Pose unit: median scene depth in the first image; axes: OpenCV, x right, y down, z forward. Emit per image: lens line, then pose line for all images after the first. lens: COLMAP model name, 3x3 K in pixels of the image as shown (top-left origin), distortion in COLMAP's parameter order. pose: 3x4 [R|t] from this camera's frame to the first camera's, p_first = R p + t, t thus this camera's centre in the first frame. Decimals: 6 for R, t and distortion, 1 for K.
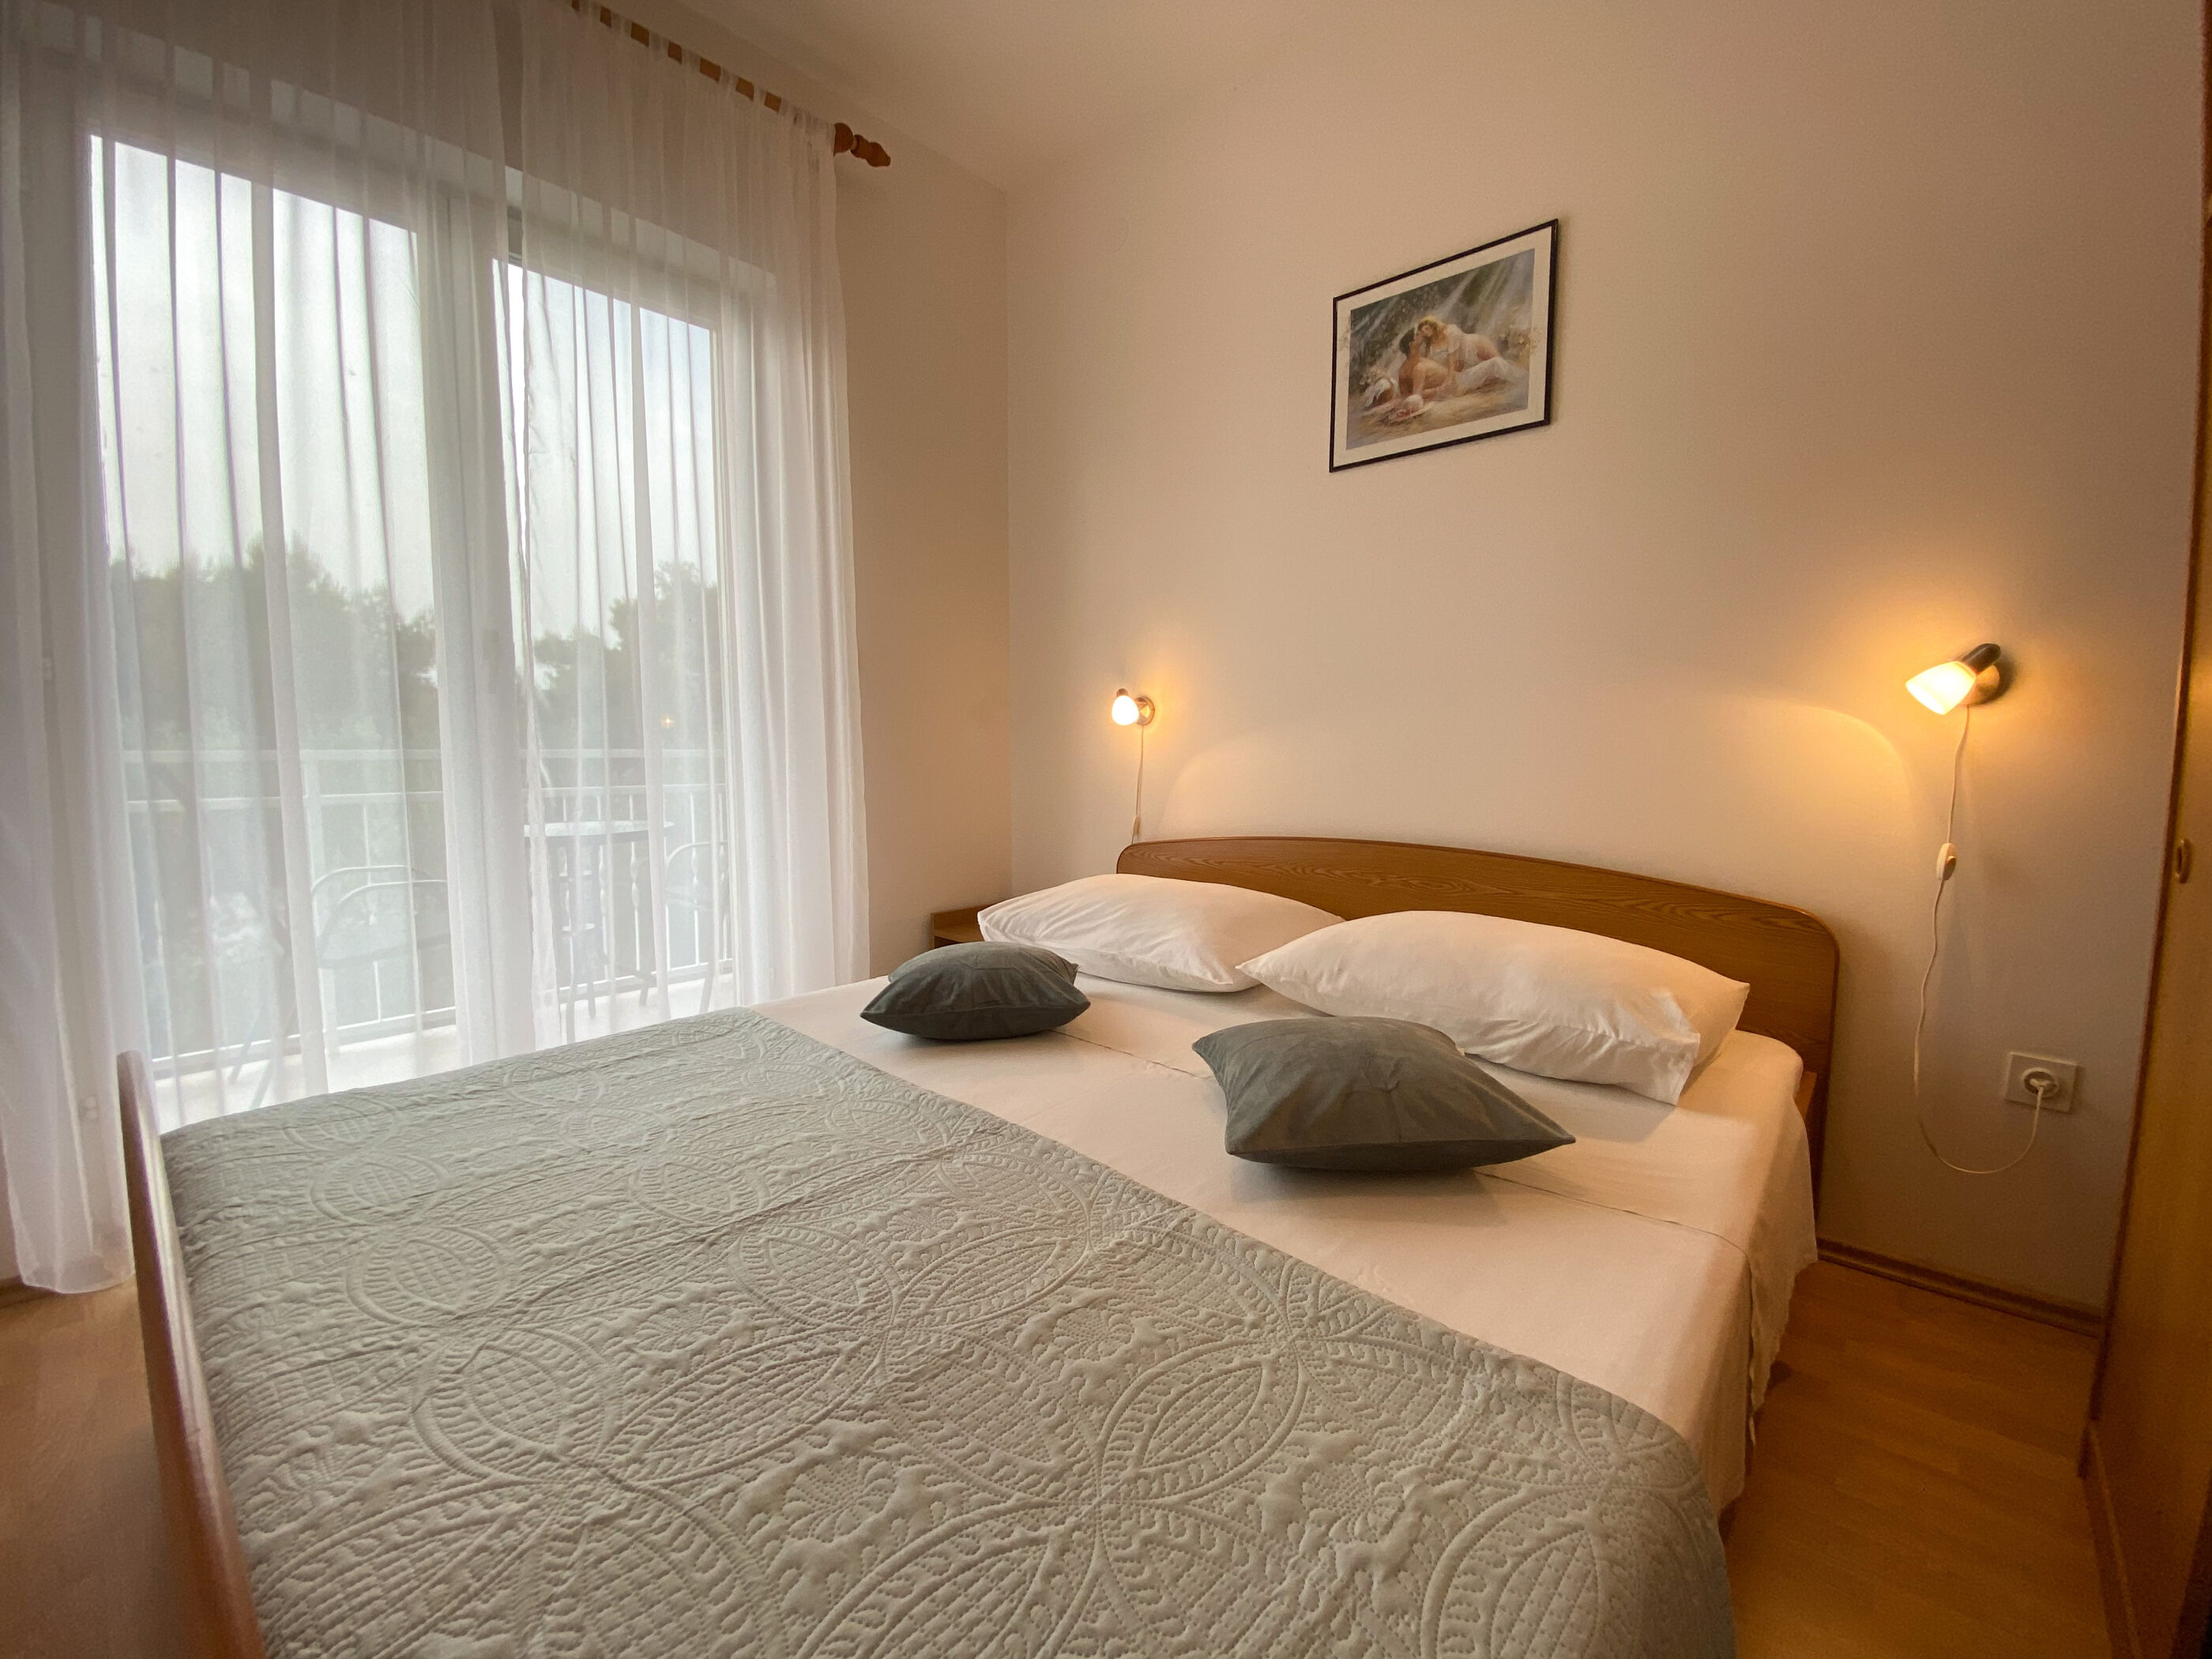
lens RADIAL K [[928.1, 0, 1106.0], [0, 928.1, 829.5], [0, 0, 1]] dist [0.050774, -0.039524]
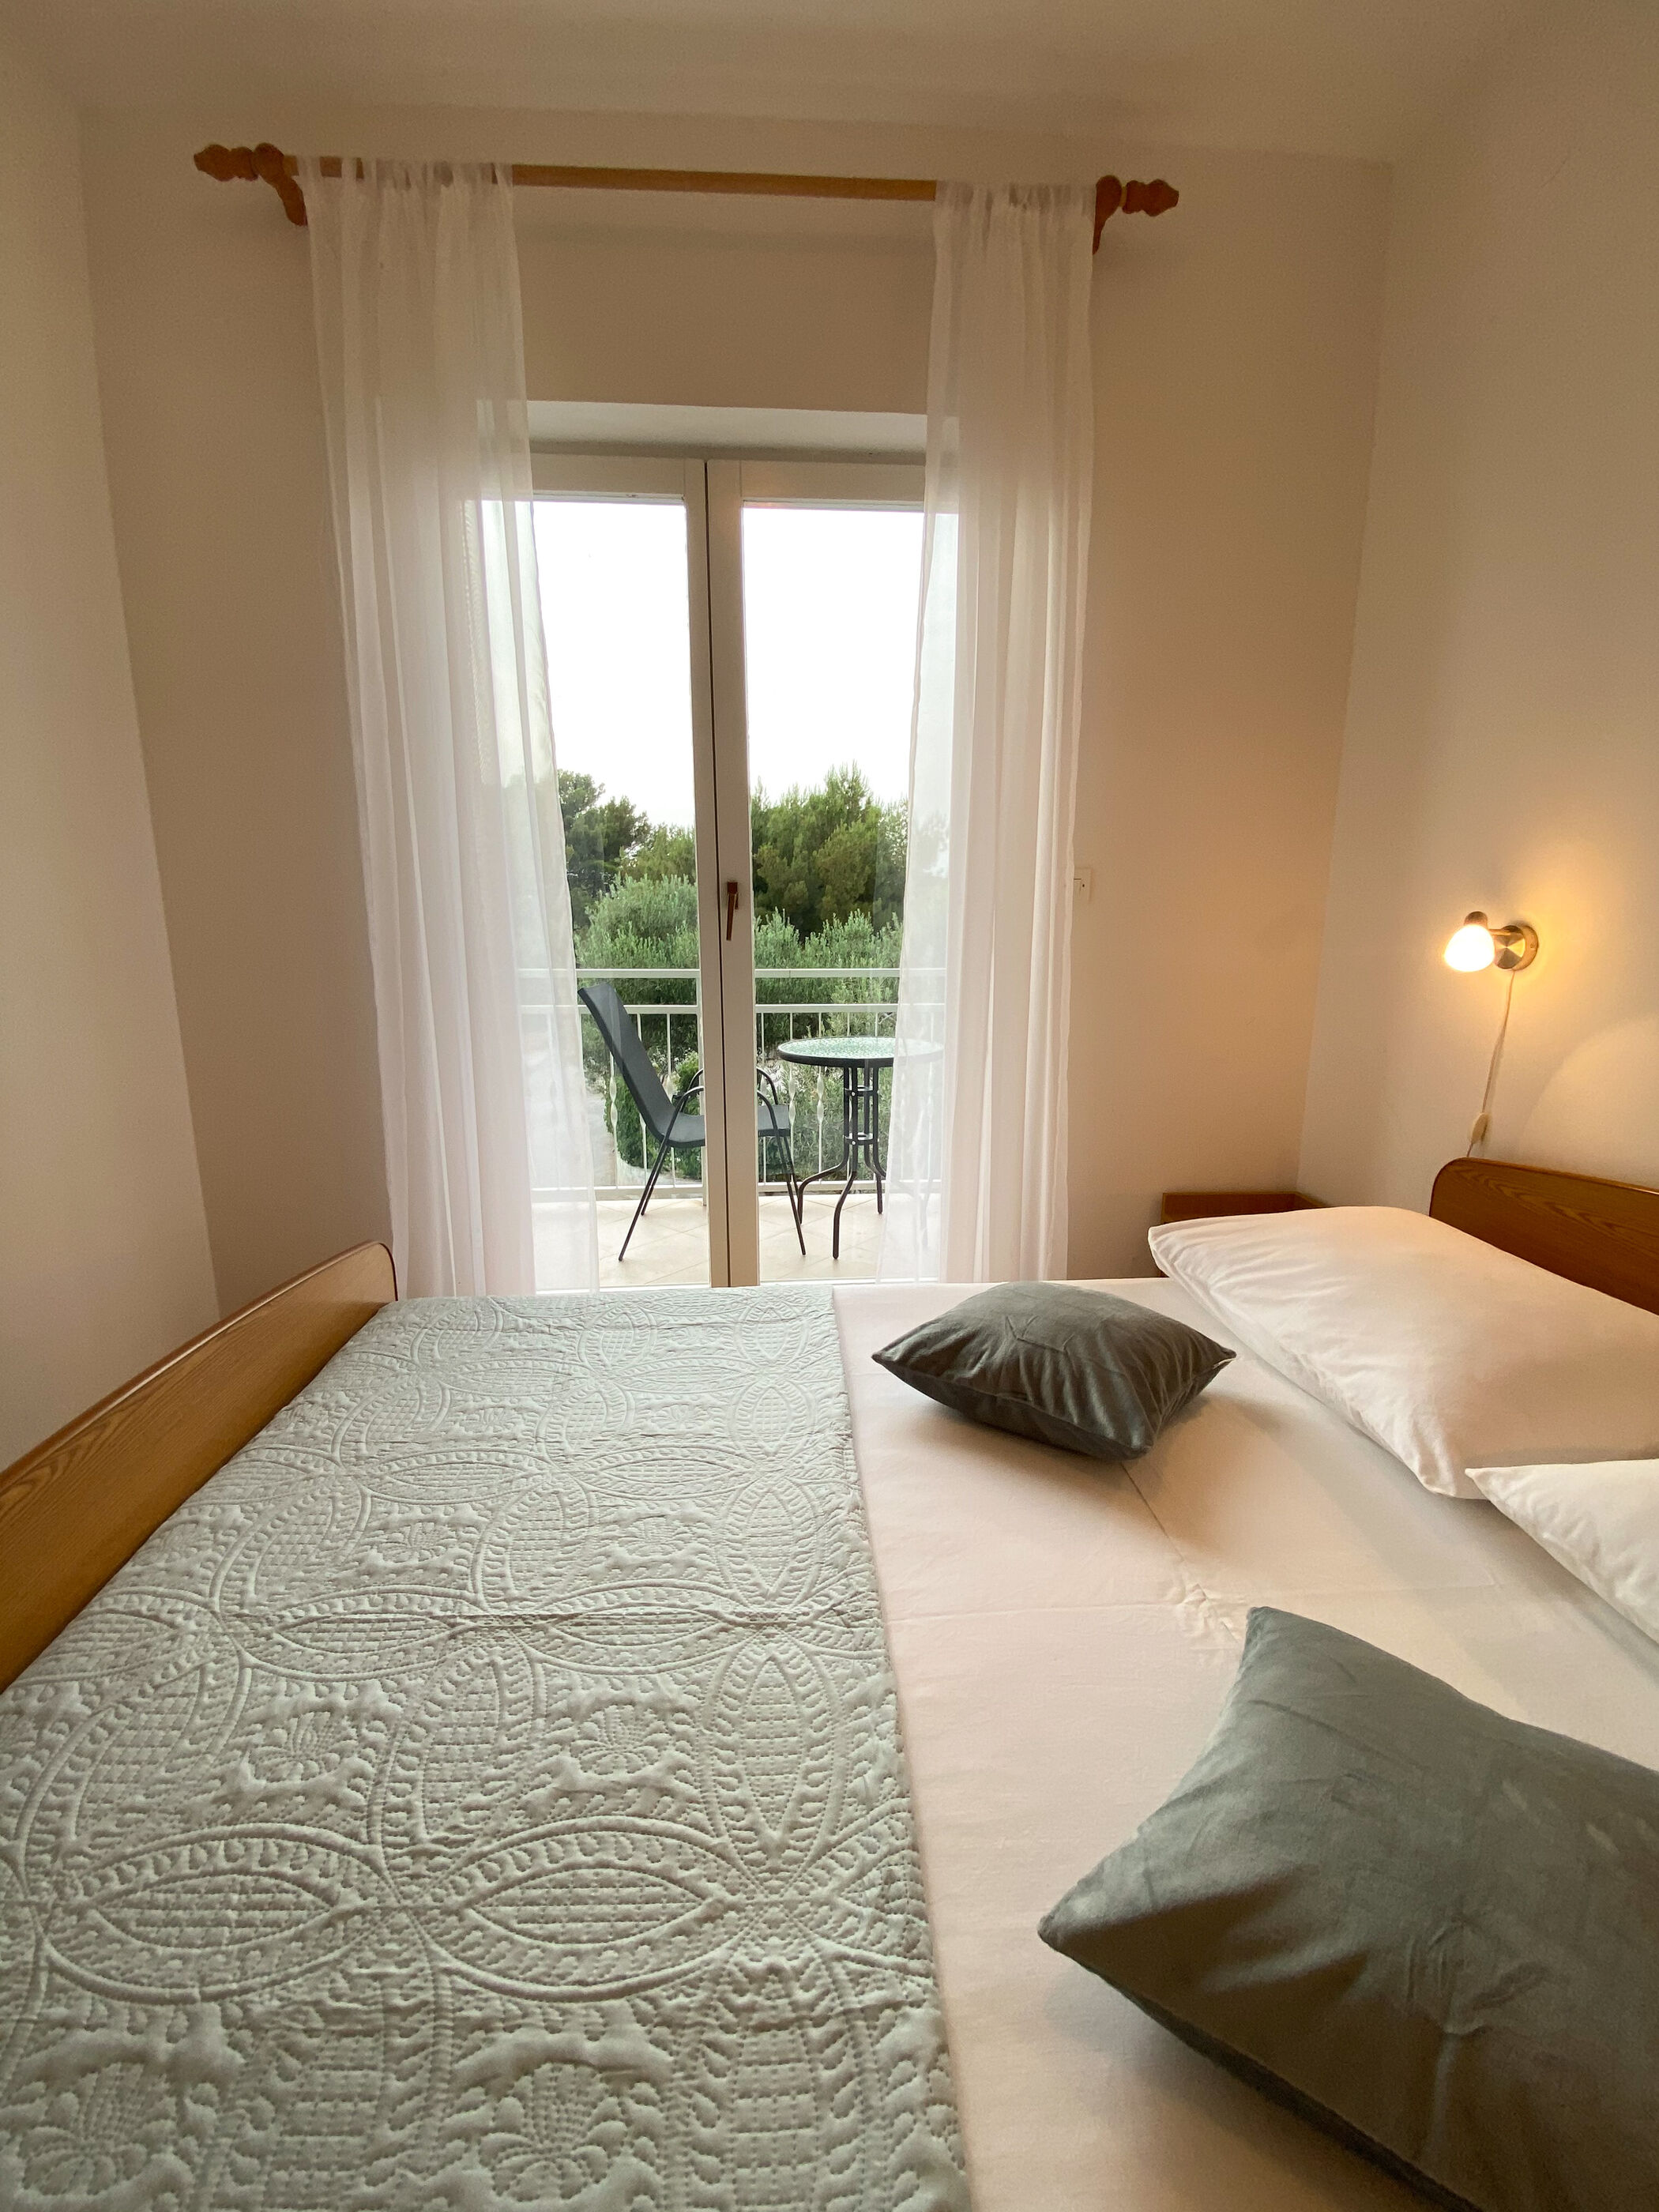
lens RADIAL K [[928.1, 0, 753.9], [0, 928.1, 1108.5], [0, 0, 1]] dist [0.050774, -0.039524]
pose [[0.705807, 0.125864, -0.697134, 0.217053], [-0.051732, 0.990620, 0.126476, -0.121947], [0.706513, -0.053203, 0.705697, 0.336582]]
